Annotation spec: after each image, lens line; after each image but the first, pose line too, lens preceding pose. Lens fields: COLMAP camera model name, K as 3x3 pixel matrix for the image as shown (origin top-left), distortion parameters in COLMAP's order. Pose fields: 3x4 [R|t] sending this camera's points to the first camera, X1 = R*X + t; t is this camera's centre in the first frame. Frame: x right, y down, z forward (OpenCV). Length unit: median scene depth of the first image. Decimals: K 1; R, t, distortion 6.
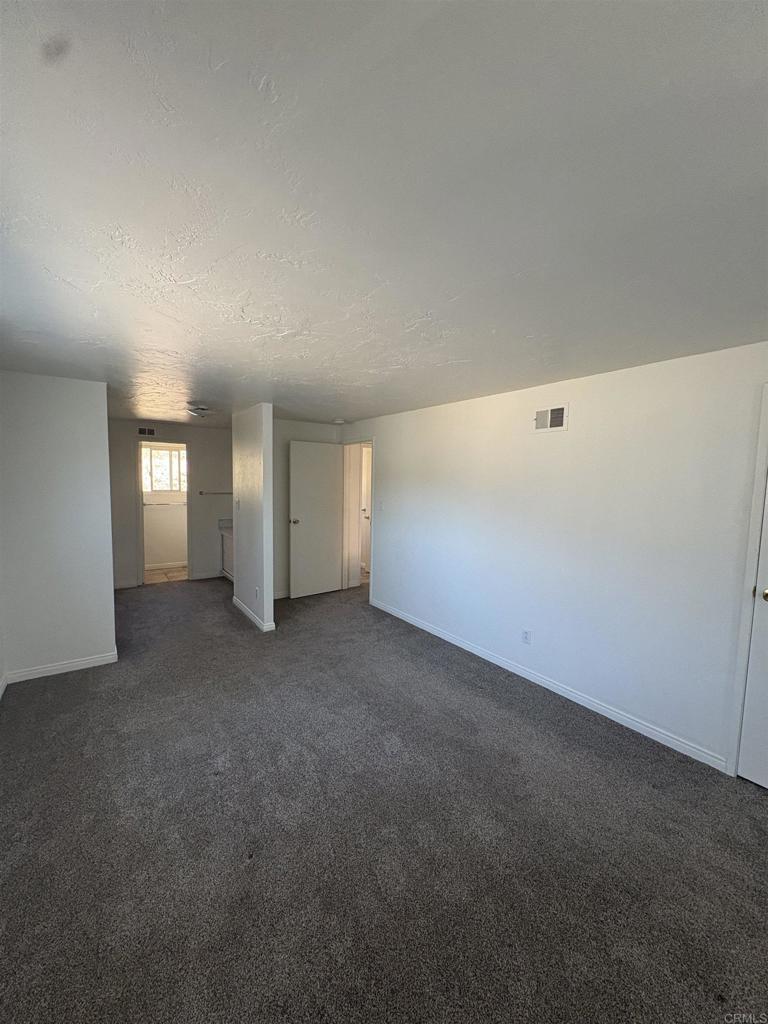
lens RADIAL K [[406.0, 0, 384.0], [0, 406.0, 512.0], [0, 0, 1]] dist [0.000467, -0.000412]
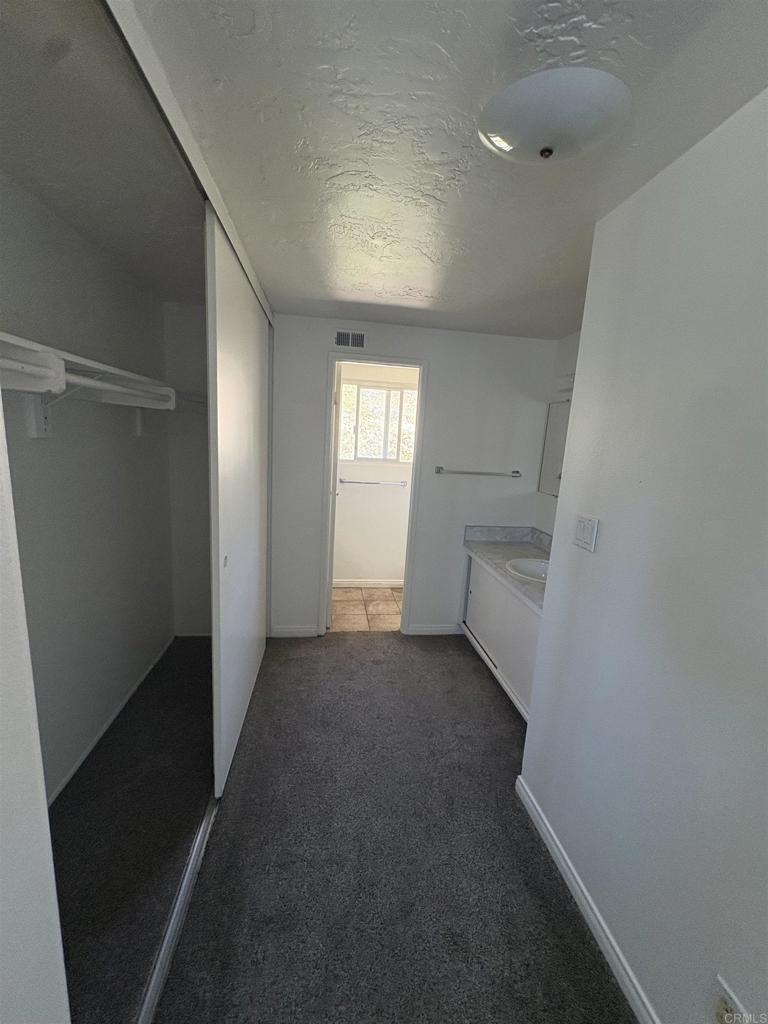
lens RADIAL K [[406.0, 0, 384.0], [0, 406.0, 512.0], [0, 0, 1]] dist [0.000467, -0.000412]
pose [[0.885896, 0.113068, -0.449892, -0.272336], [-0.075891, 0.992099, 0.099898, -0.038666], [0.457633, -0.054357, 0.887478, 0.512402]]
